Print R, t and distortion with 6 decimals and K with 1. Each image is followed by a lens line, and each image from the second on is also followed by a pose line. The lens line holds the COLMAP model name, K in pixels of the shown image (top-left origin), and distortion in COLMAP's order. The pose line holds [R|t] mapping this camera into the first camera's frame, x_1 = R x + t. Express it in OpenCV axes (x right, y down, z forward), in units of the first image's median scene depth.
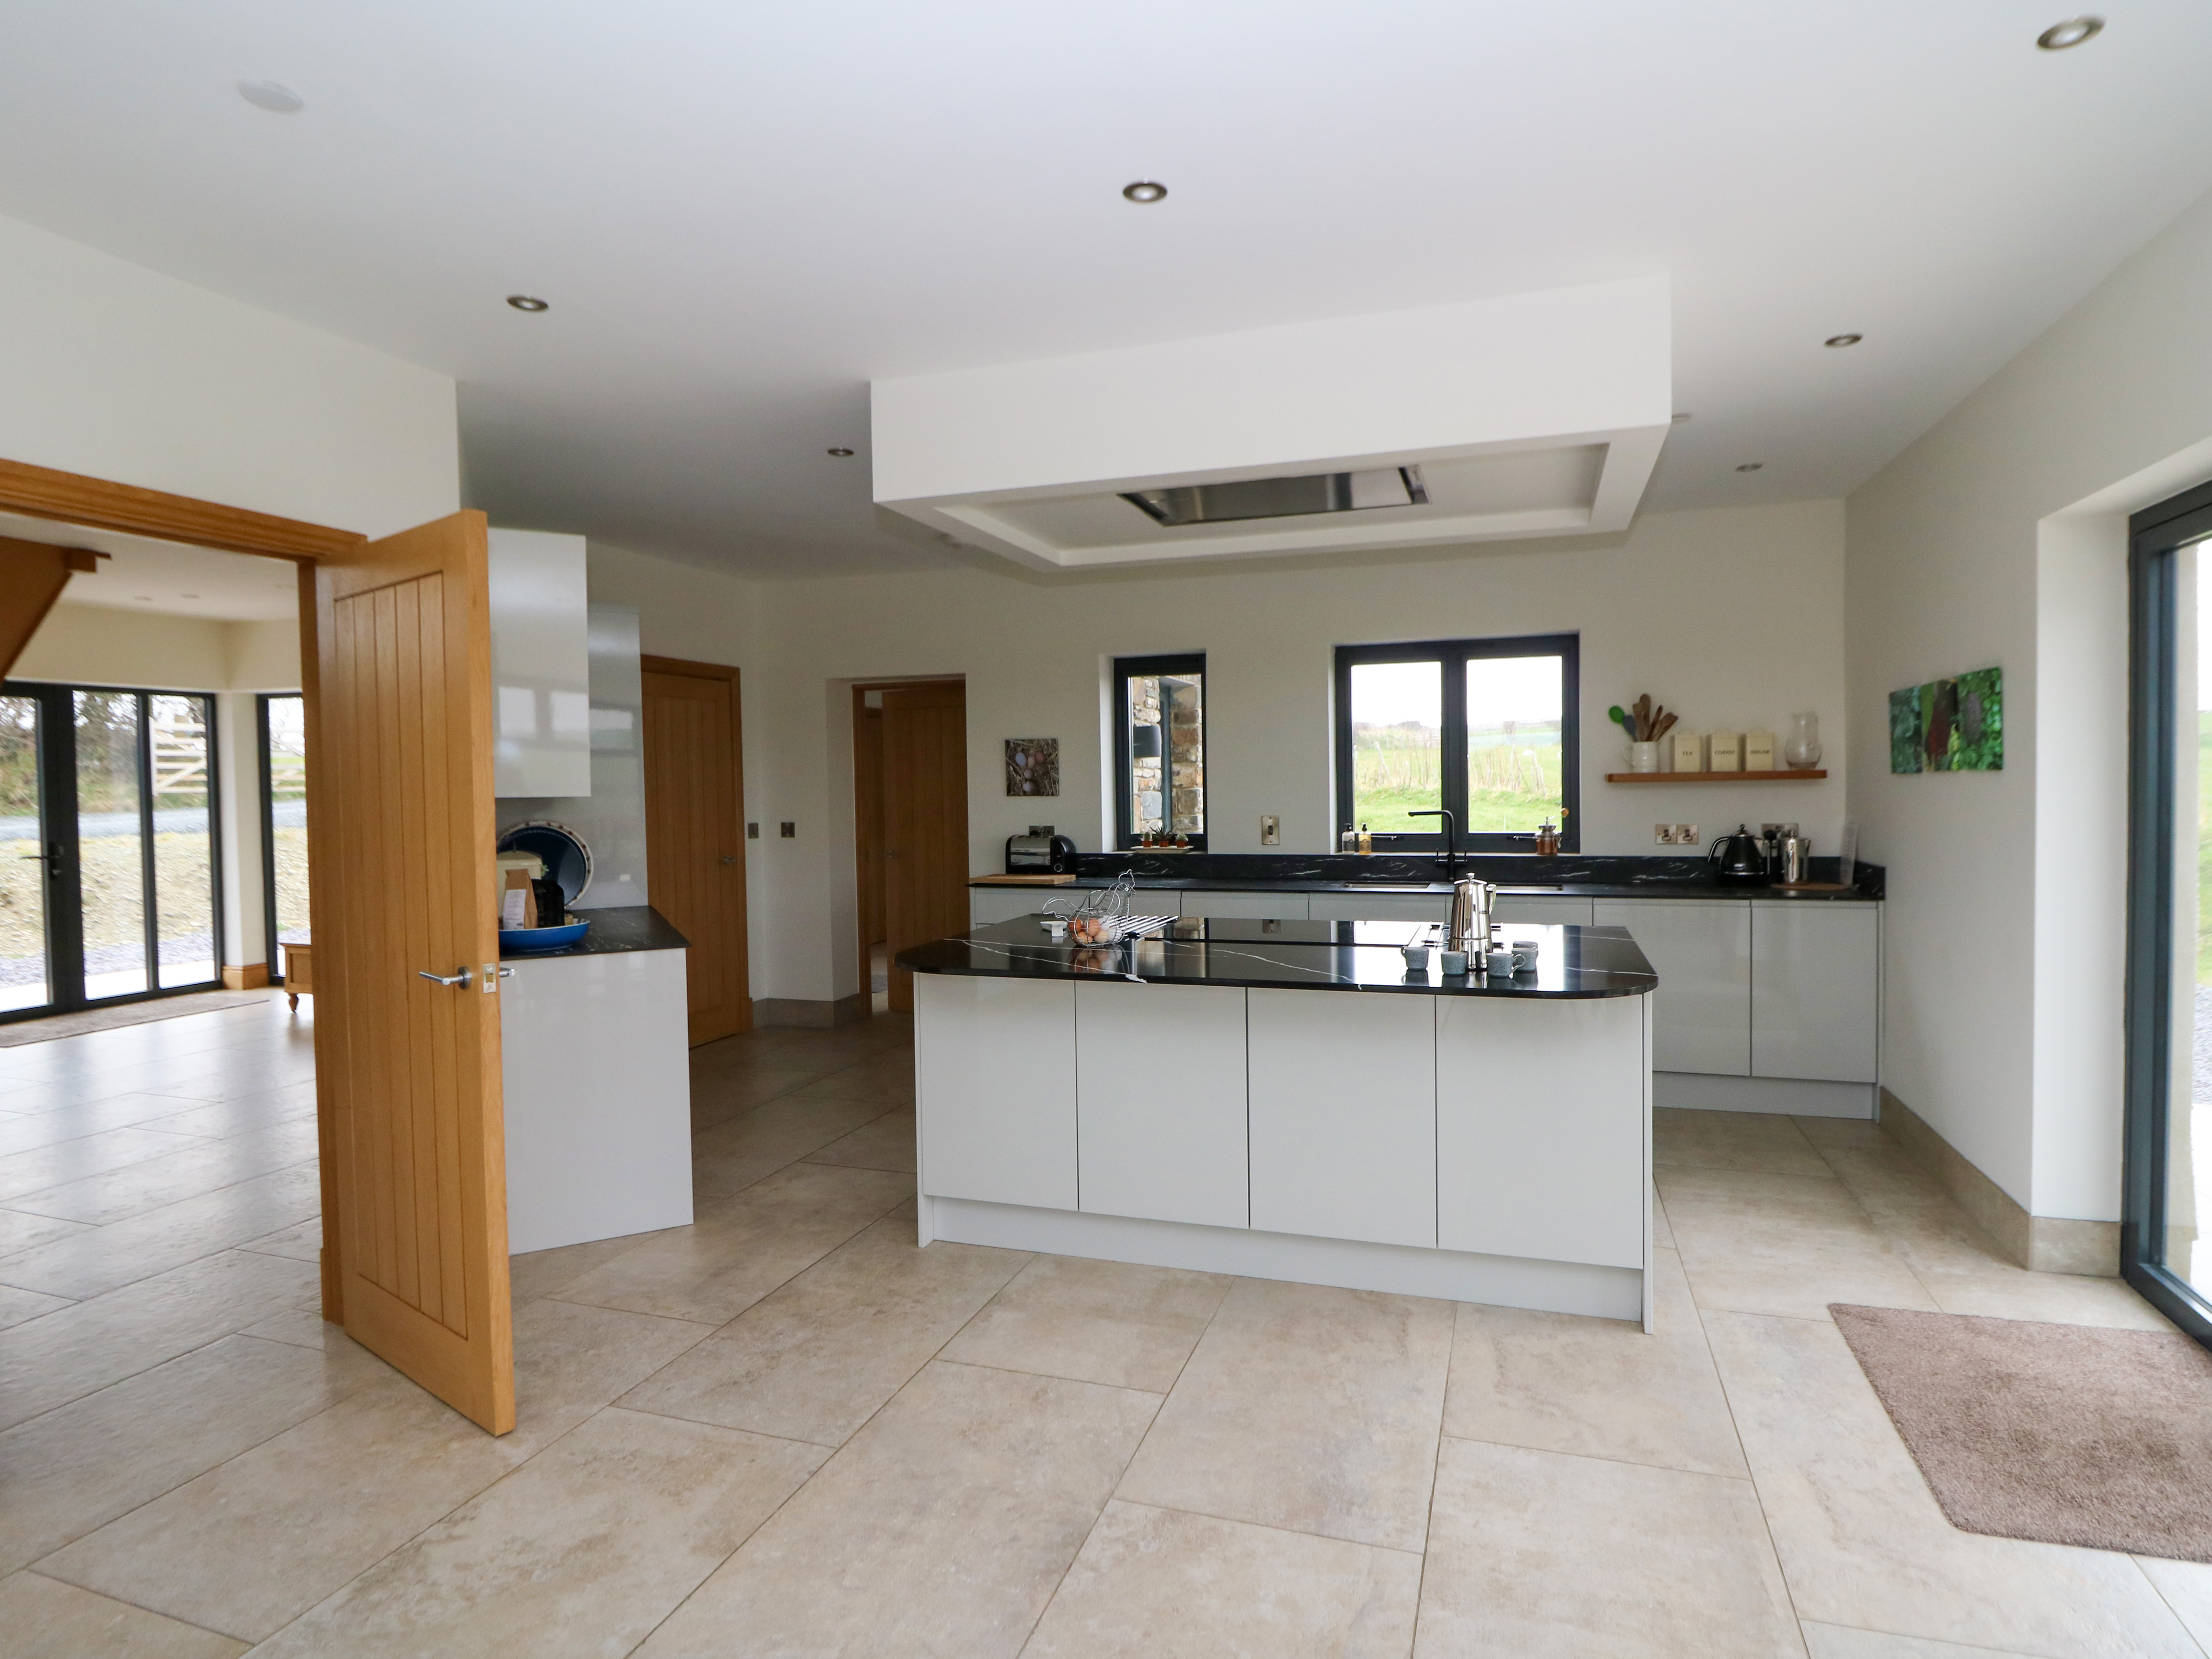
lens RADIAL K [[1164.0, 0, 1126.6], [0, 1164.0, 818.1], [0, 0, 1]] dist [0.004677, -0.014795]
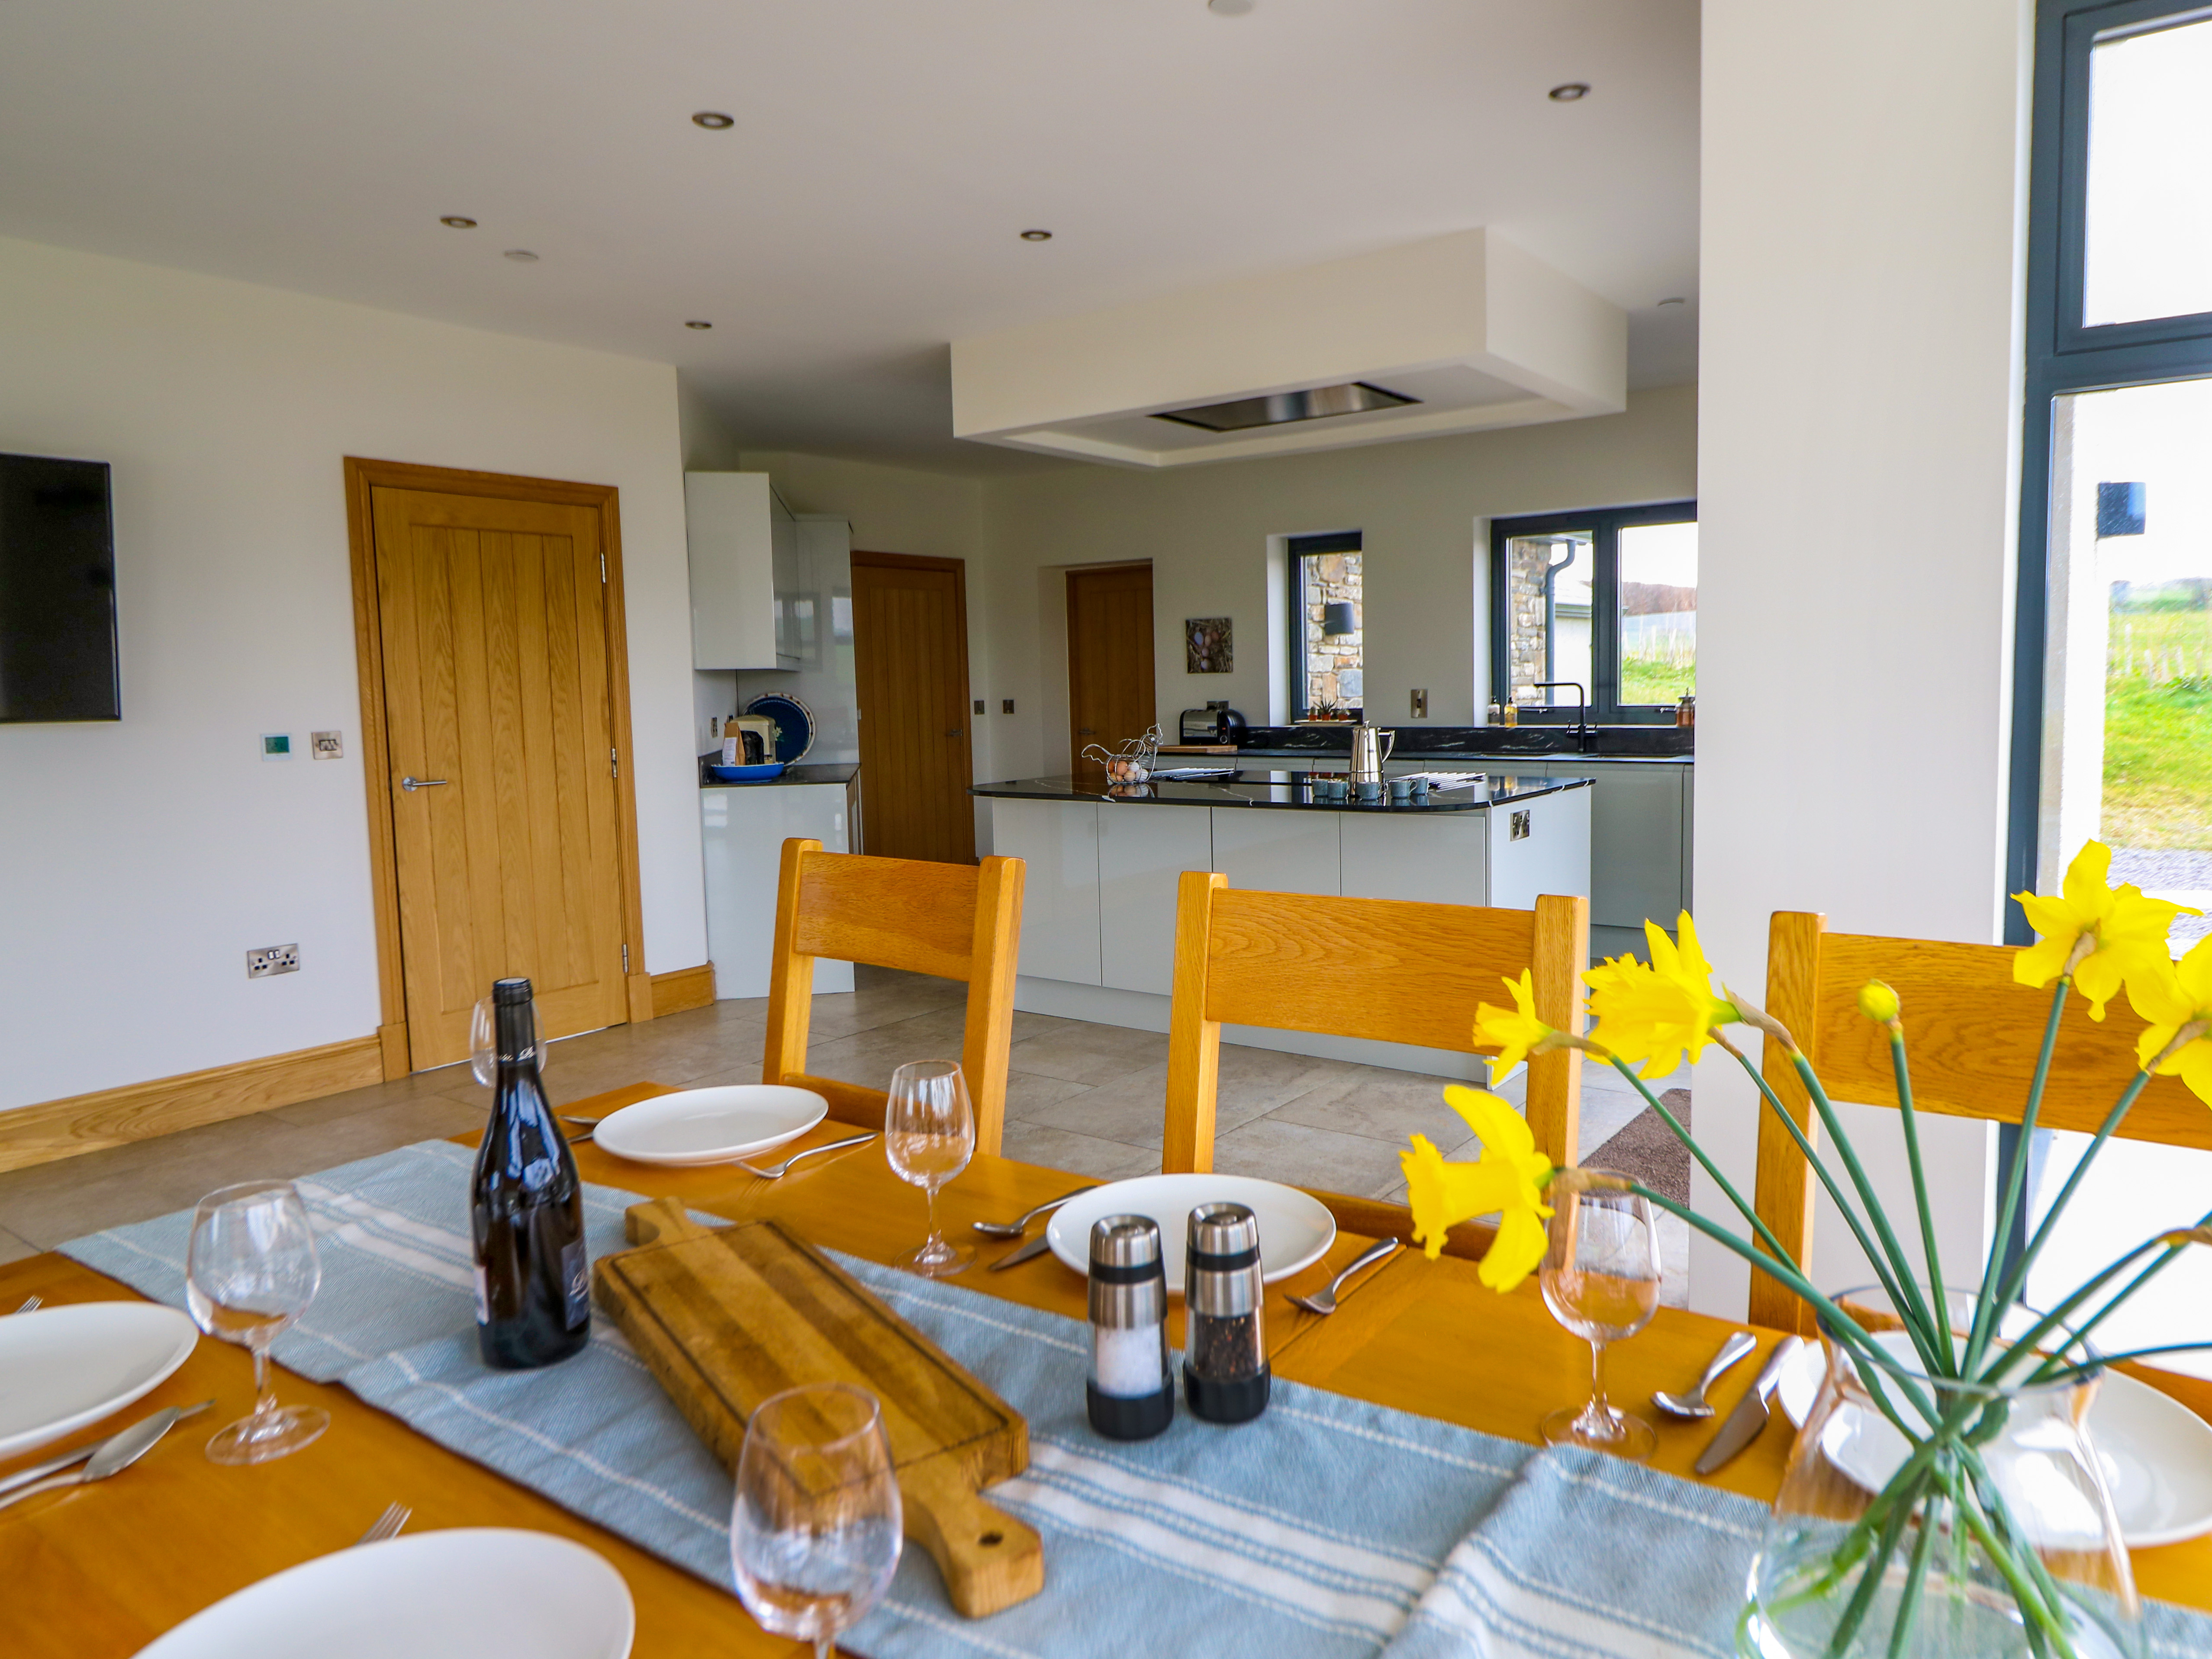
lens RADIAL K [[1366.8, 0, 1129.6], [0, 1366.8, 820.6], [0, 0, 1]] dist [-0.020654, -0.000787]
pose [[0.952387, 0.023654, -0.303972, 0.472532], [-0.000233, 0.997042, 0.076858, 0.040074], [0.304891, -0.073128, 0.949576, -0.442723]]
